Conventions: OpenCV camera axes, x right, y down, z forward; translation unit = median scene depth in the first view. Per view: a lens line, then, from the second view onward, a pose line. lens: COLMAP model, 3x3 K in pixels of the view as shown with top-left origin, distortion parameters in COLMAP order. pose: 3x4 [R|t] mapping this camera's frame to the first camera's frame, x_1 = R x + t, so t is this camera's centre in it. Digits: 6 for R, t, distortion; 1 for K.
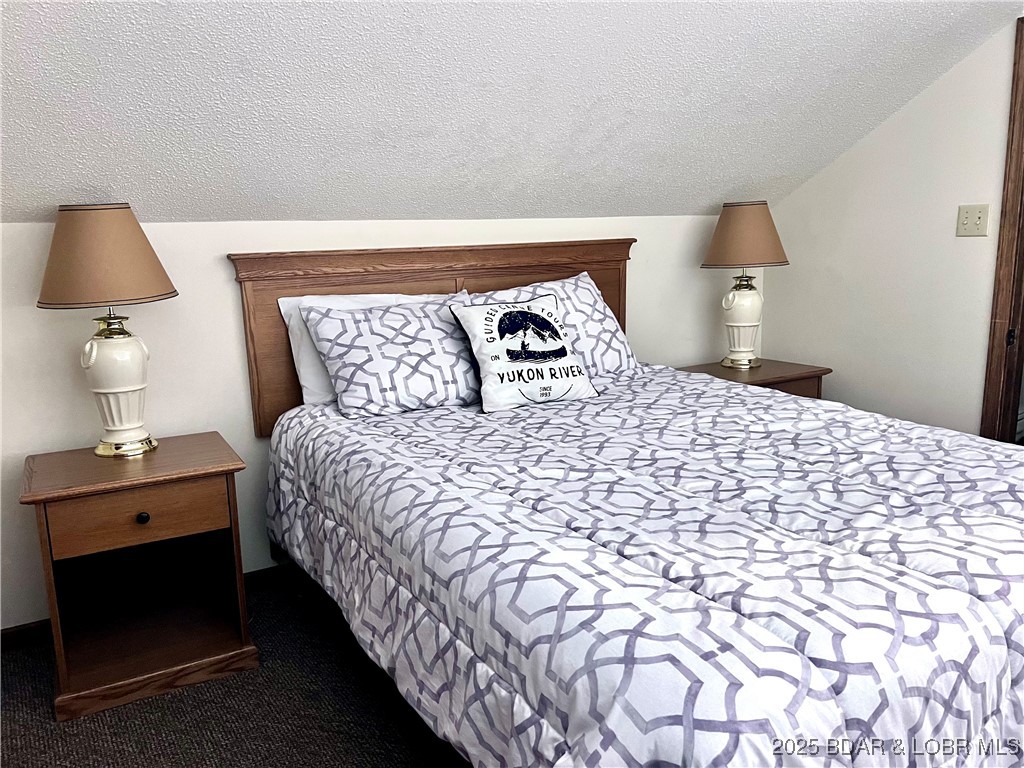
lens RADIAL K [[771.4, 0, 512.1], [0, 771.4, 382.6], [0, 0, 1]] dist [0.048192, -0.054479]
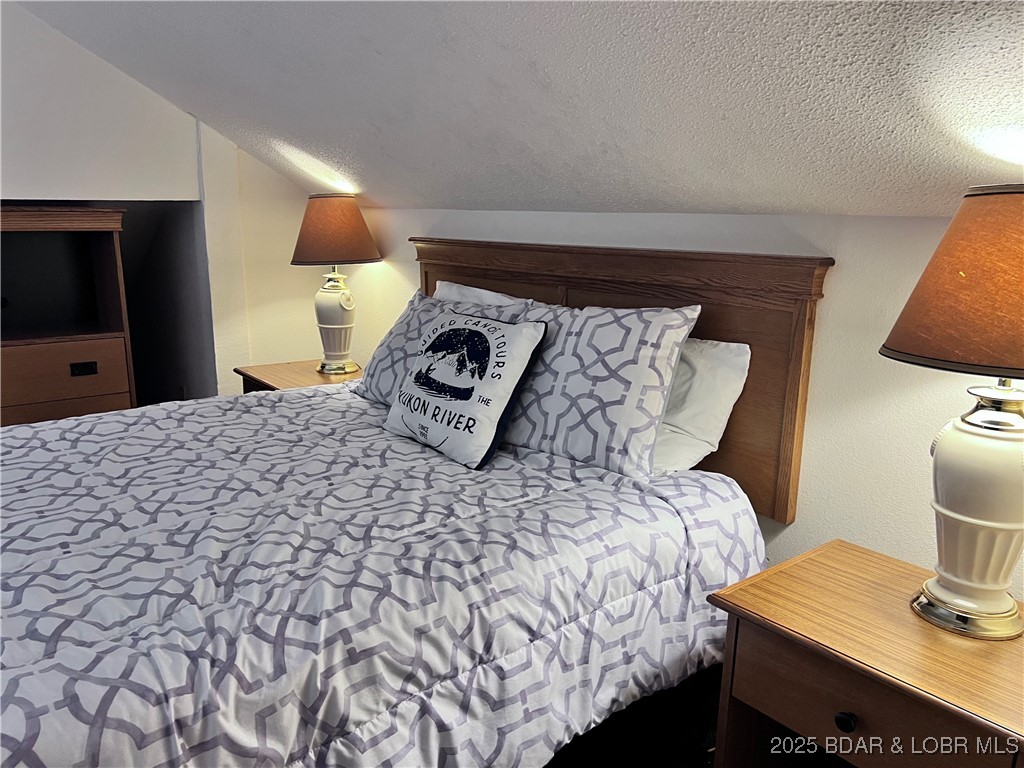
lens RADIAL K [[771.4, 0, 511.6], [0, 771.4, 385.1], [0, 0, 1]] dist [0.048192, -0.054479]
pose [[0.127084, 0.235846, -0.963445, 0.784001], [-0.209209, 0.955843, 0.206389, -0.209979], [0.969578, 0.175333, 0.170813, 0.915104]]
